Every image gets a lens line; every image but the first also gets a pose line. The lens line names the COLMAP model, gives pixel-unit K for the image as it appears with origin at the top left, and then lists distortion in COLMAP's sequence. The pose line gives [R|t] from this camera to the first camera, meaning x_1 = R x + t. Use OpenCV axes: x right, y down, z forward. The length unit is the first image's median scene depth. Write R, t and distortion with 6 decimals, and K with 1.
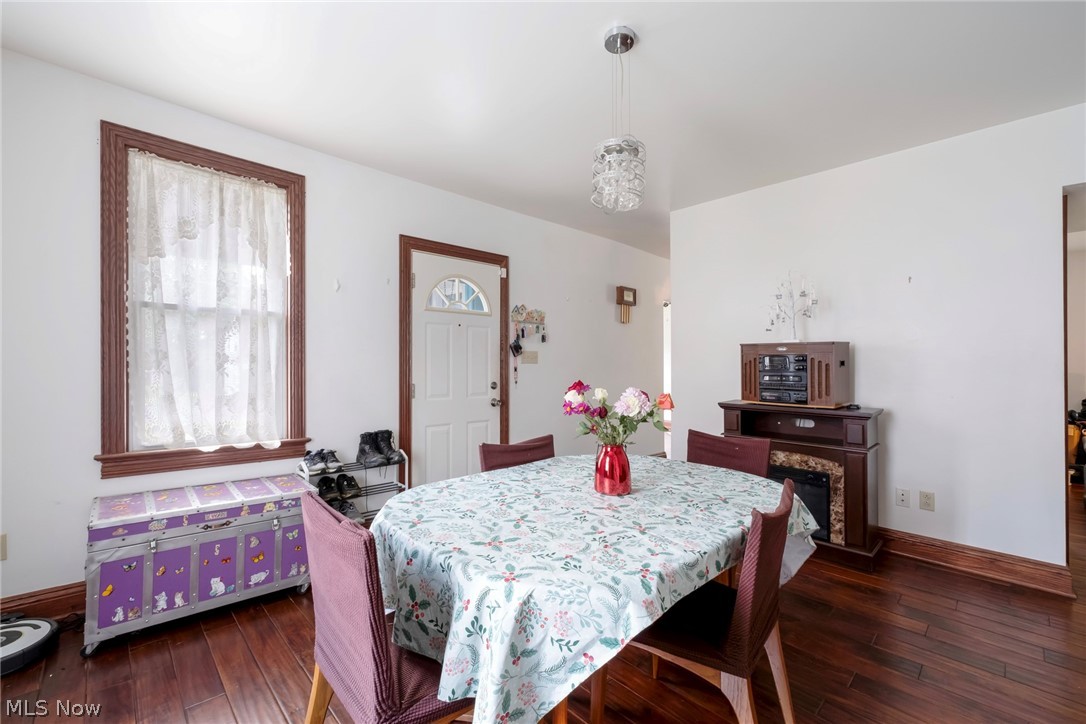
lens RADIAL K [[460.9, 0, 542.9], [0, 460.9, 366.3], [0, 0, 1]] dist [-0.002243, 0.000289]
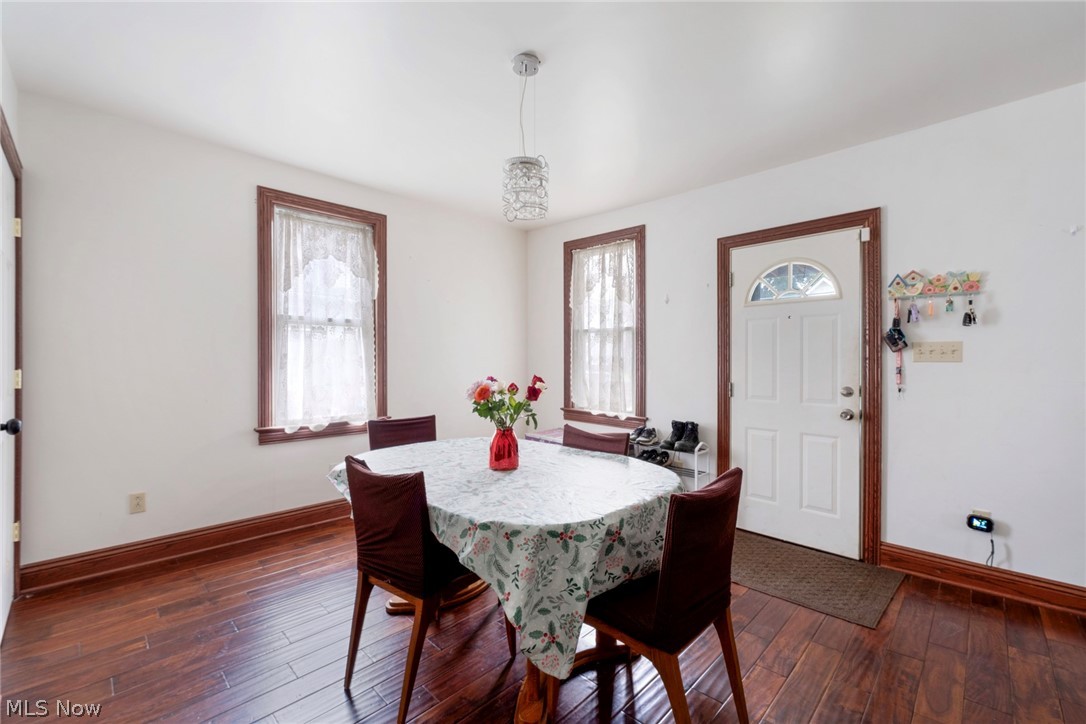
lens RADIAL K [[460.9, 0, 542.9], [0, 460.9, 366.3], [0, 0, 1]] dist [-0.002243, 0.000289]
pose [[0.030267, -0.000473, -0.999542, 0.767921], [-0.013050, 0.999914, -0.000868, 0.009722], [0.999457, 0.013070, 0.030259, 0.608158]]
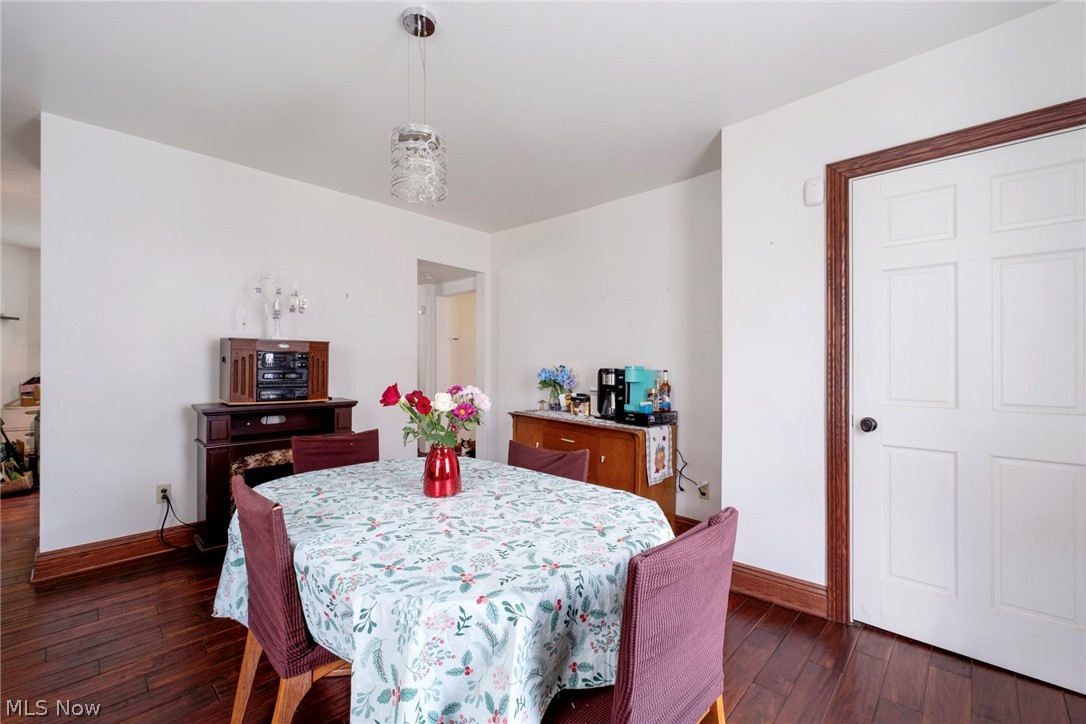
lens RADIAL K [[460.9, 0, 542.9], [0, 460.9, 366.3], [0, 0, 1]] dist [-0.002243, 0.000289]
pose [[-0.052415, -0.009208, 0.998583, -0.578482], [-0.005285, 0.999946, 0.008943, -0.006671], [-0.998611, -0.004809, -0.052461, 0.578042]]
